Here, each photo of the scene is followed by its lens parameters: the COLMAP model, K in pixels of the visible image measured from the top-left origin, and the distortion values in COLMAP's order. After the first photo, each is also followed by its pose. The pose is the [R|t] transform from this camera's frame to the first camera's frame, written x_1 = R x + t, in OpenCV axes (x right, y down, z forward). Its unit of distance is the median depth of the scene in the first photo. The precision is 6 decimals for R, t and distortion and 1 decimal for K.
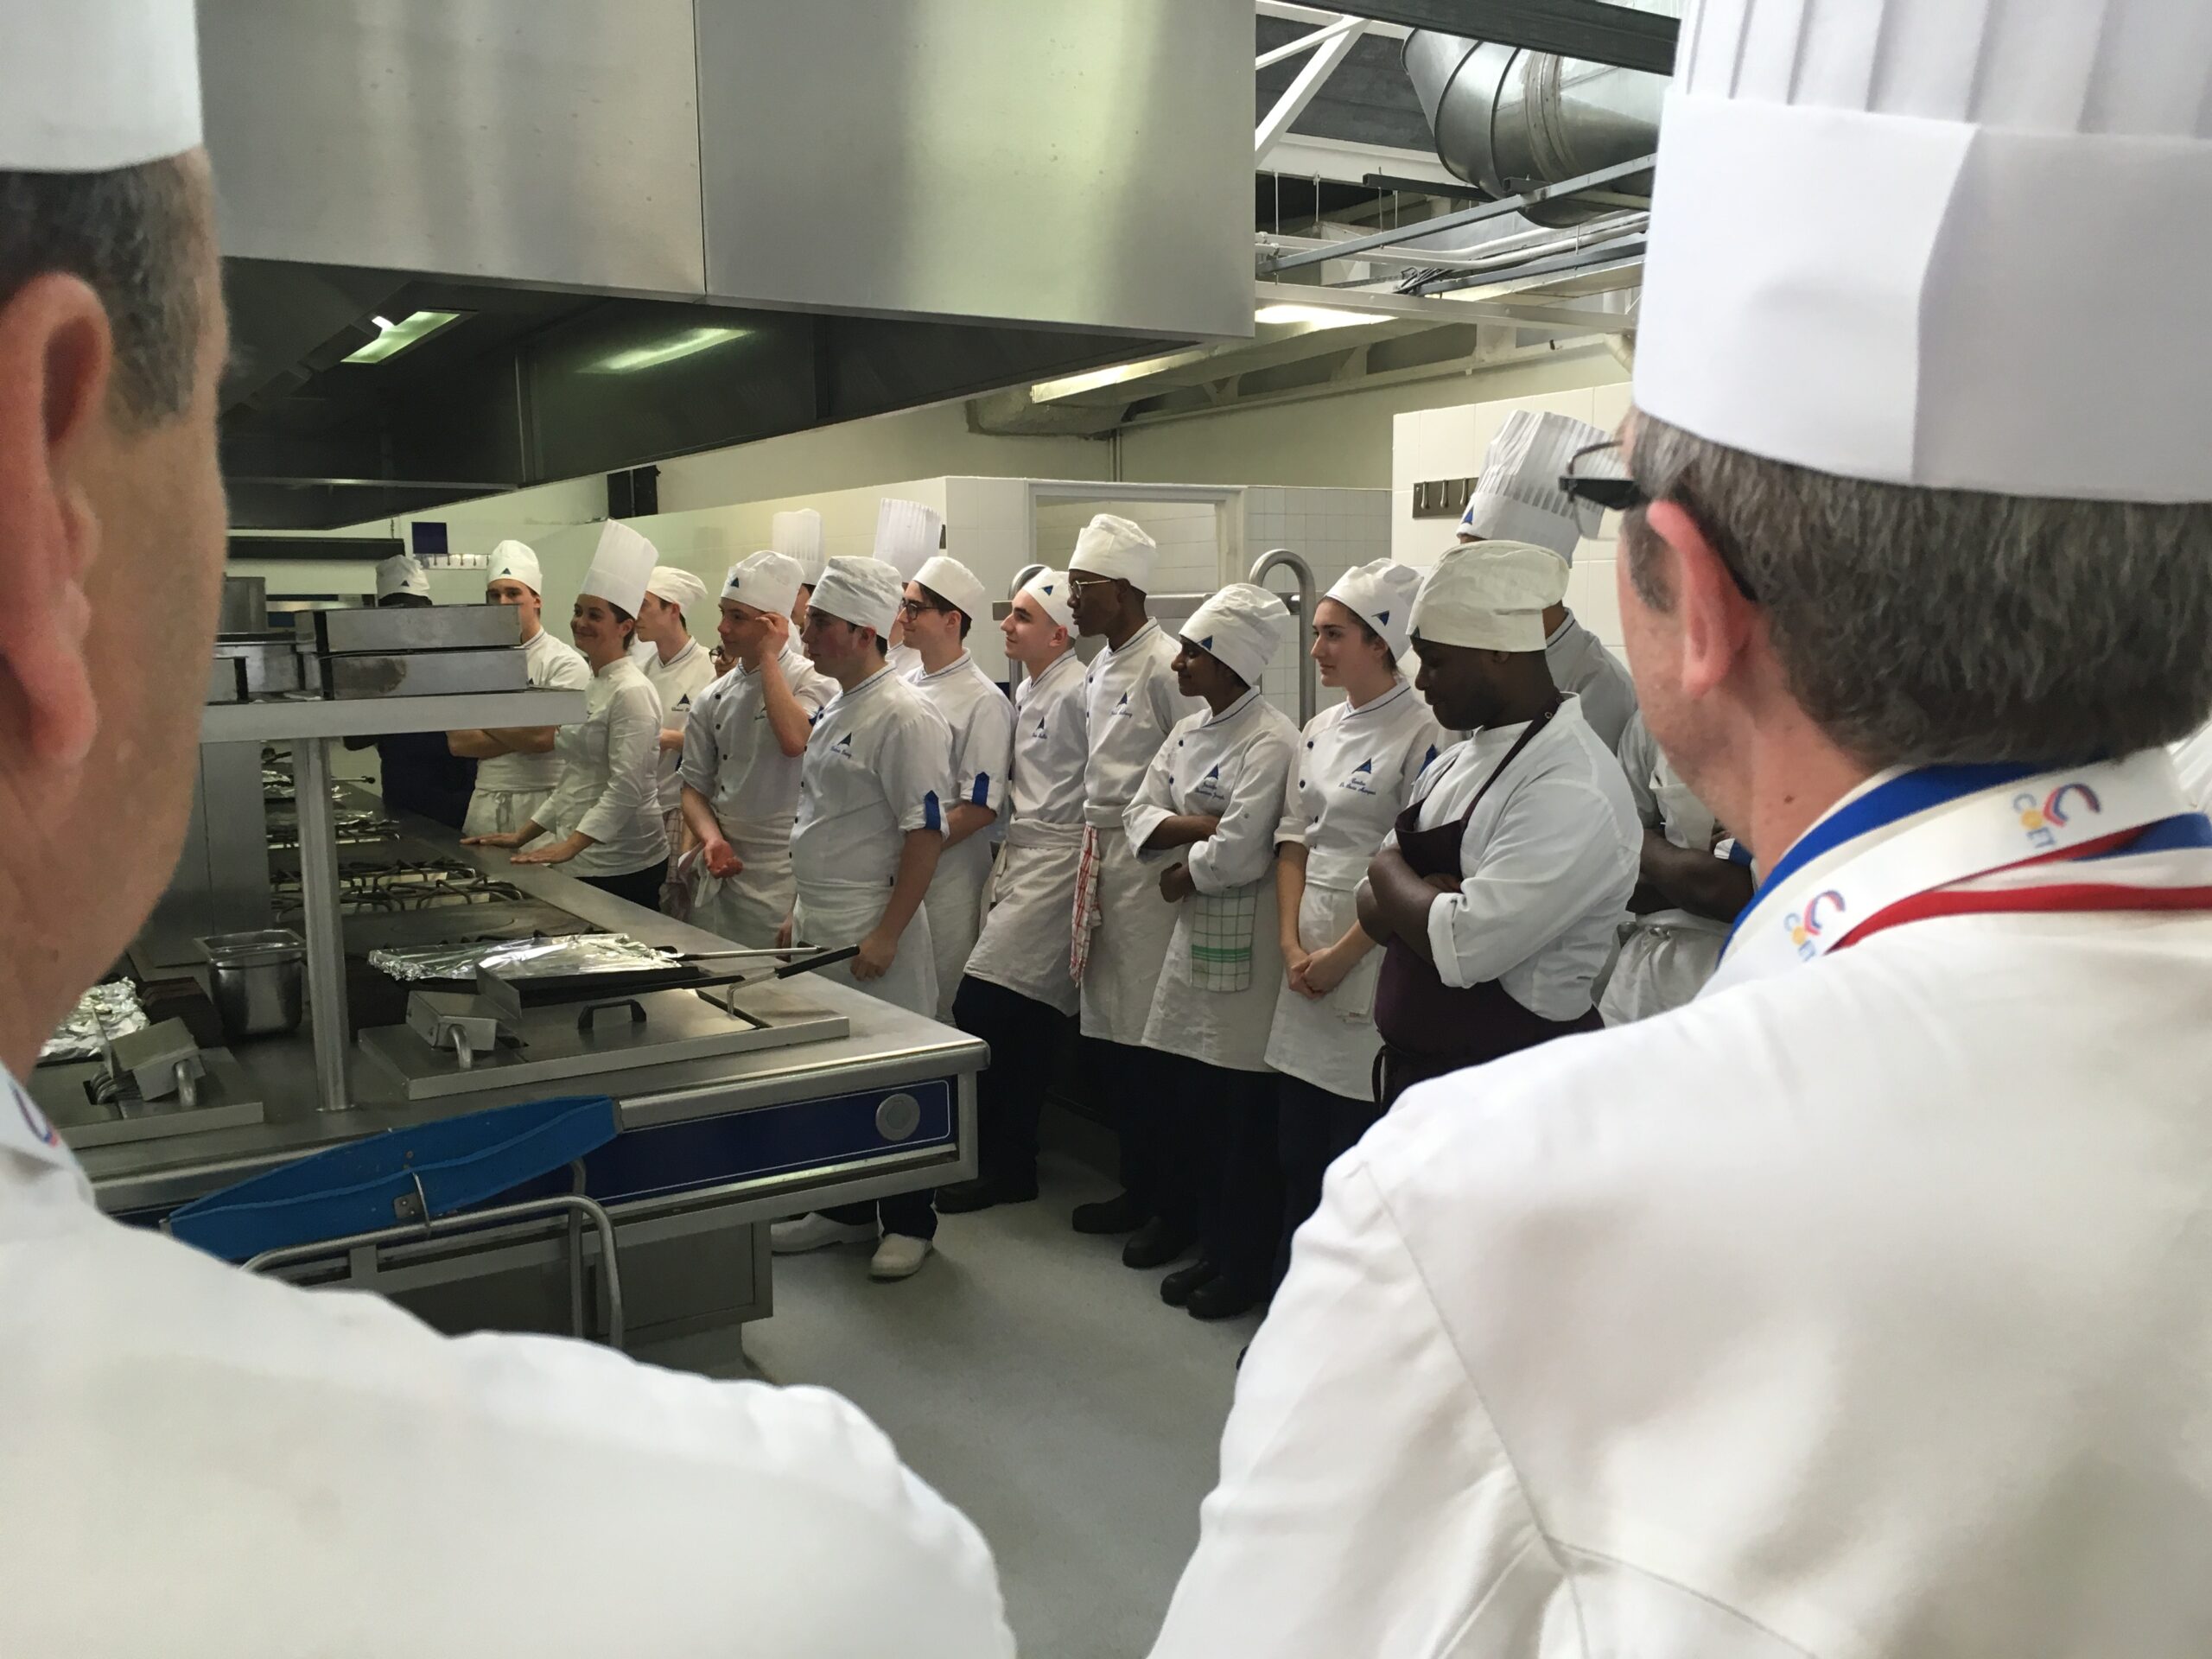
lens RADIAL K [[1869.0, 0, 1106.0], [0, 1869.0, 829.5], [0, 0, 1]] dist [-0.010402, -0.002866]
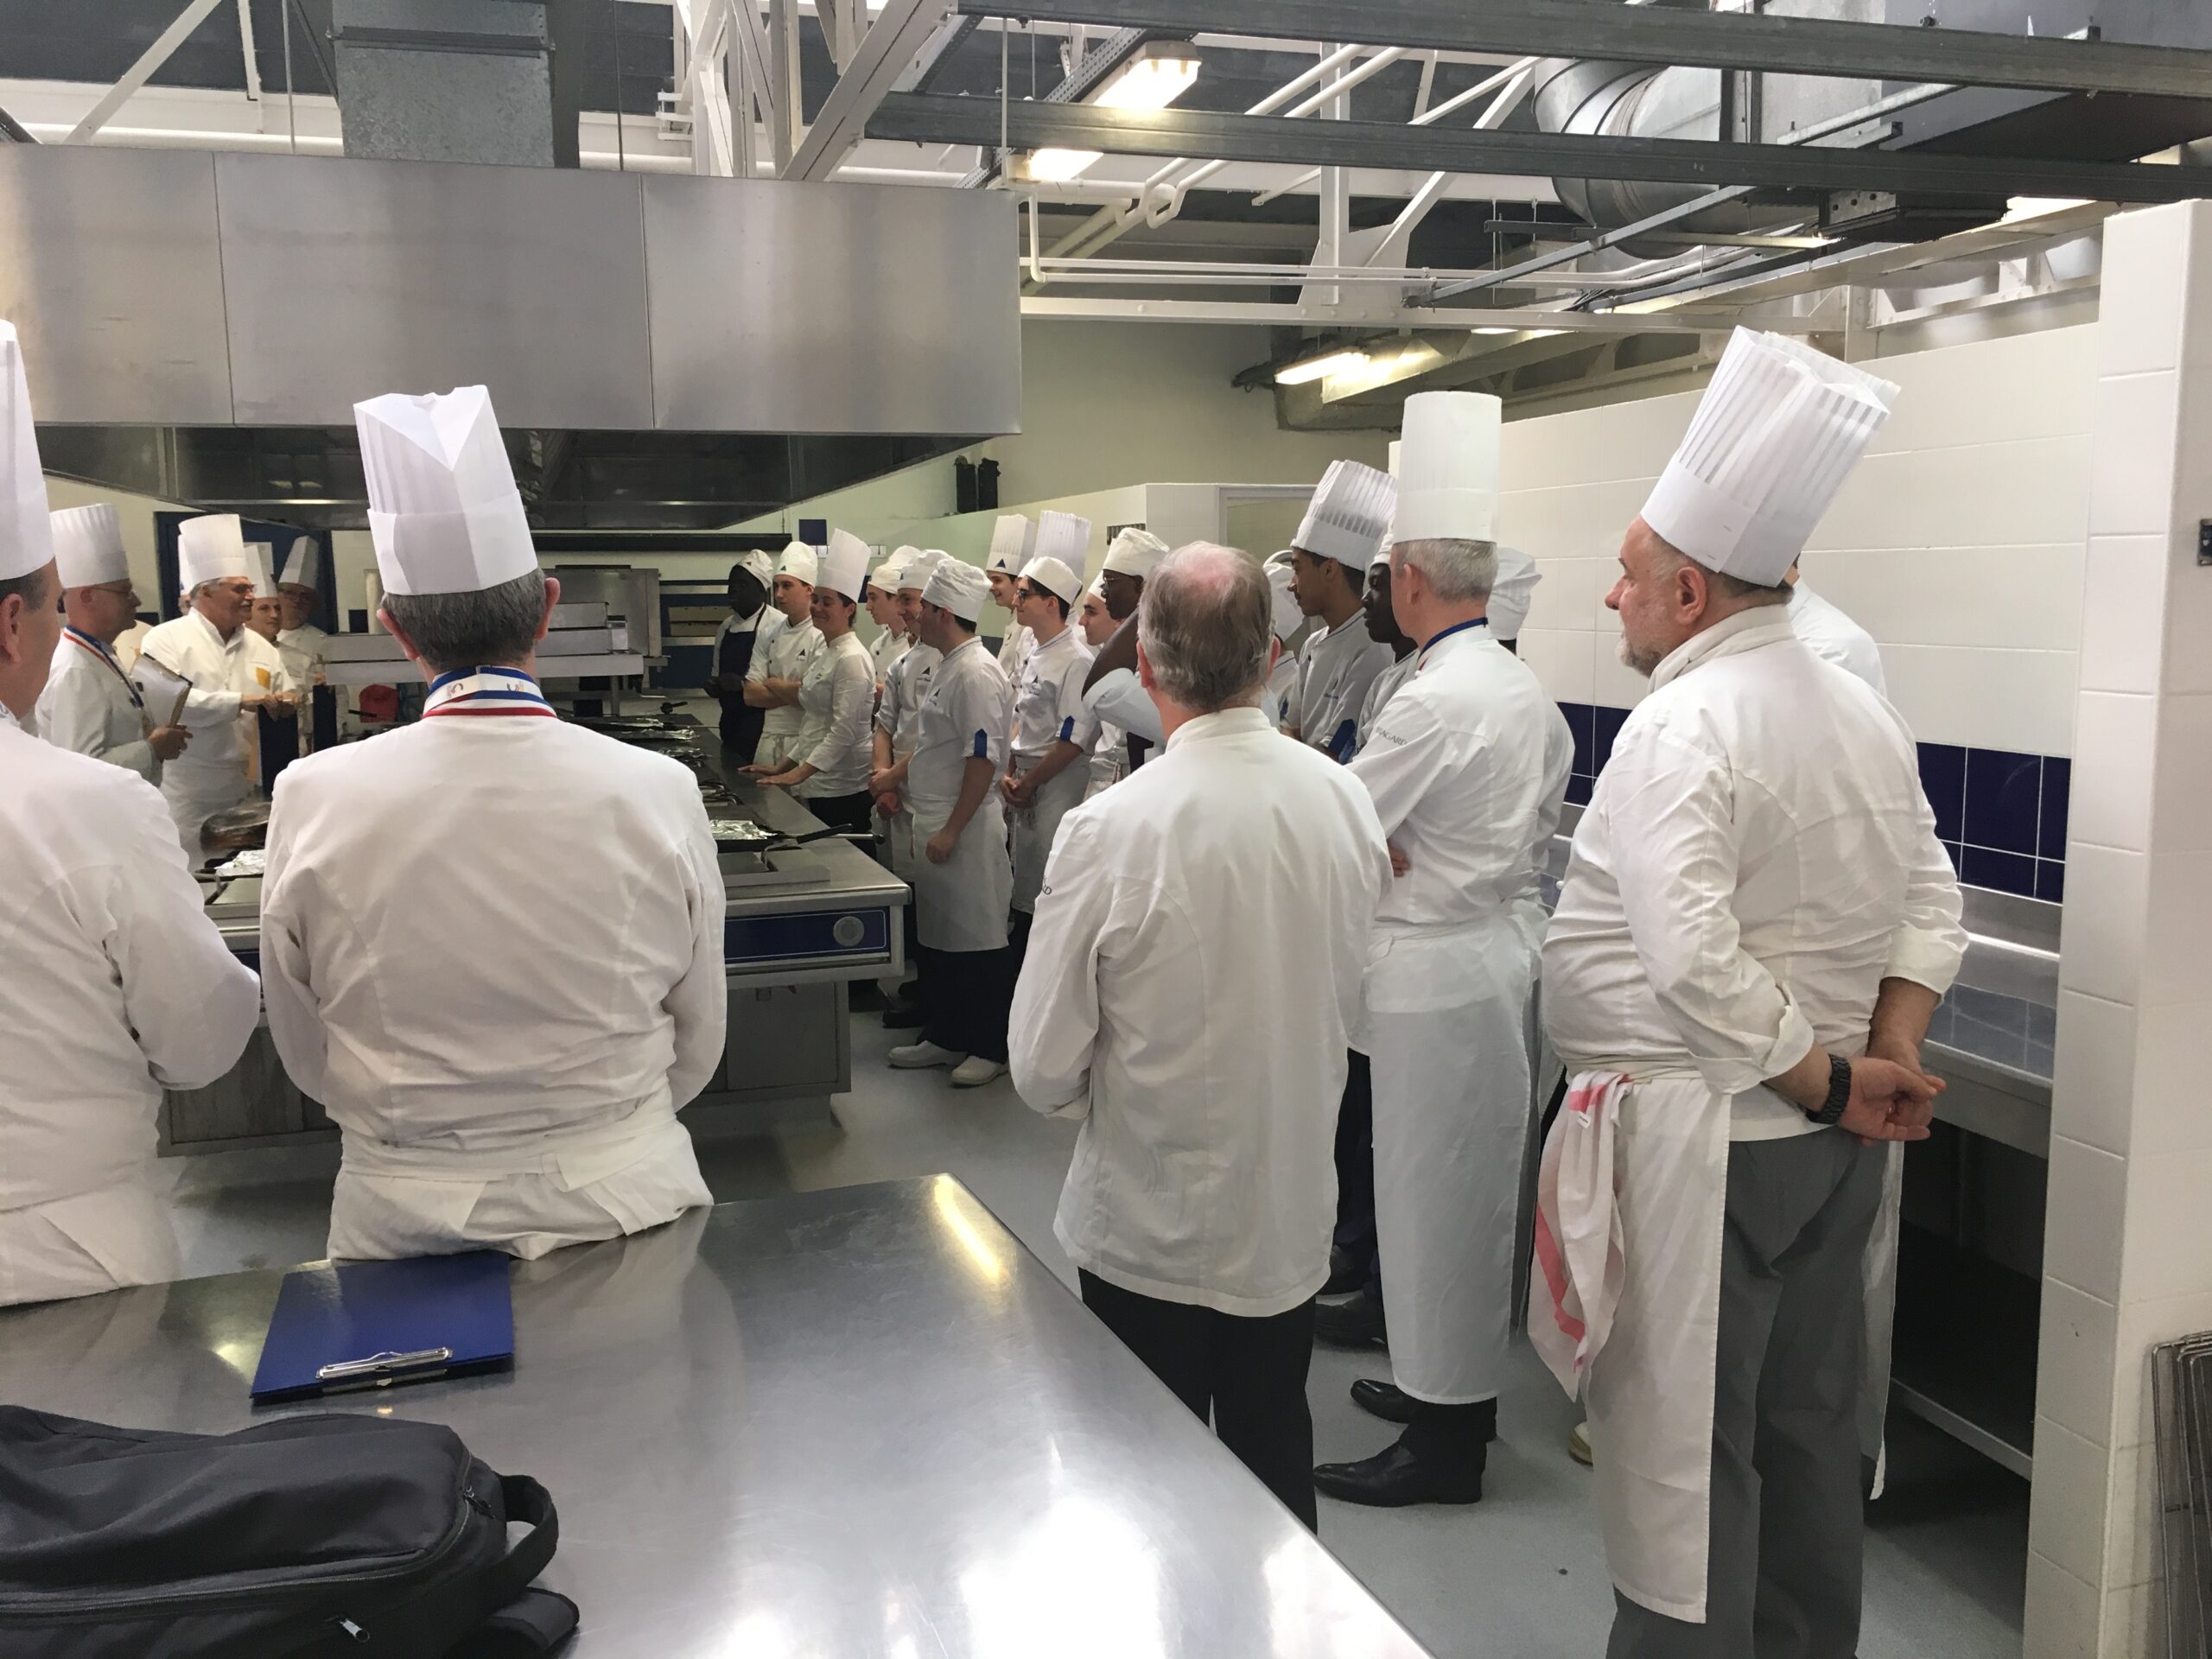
lens RADIAL K [[1869.0, 0, 1106.0], [0, 1869.0, 829.5], [0, 0, 1]] dist [-0.010402, -0.002866]
pose [[0.967370, 0.028028, -0.251811, 0.258033], [-0.024308, 0.999545, 0.017873, 0.019281], [0.252198, -0.011168, 0.967611, -0.239988]]
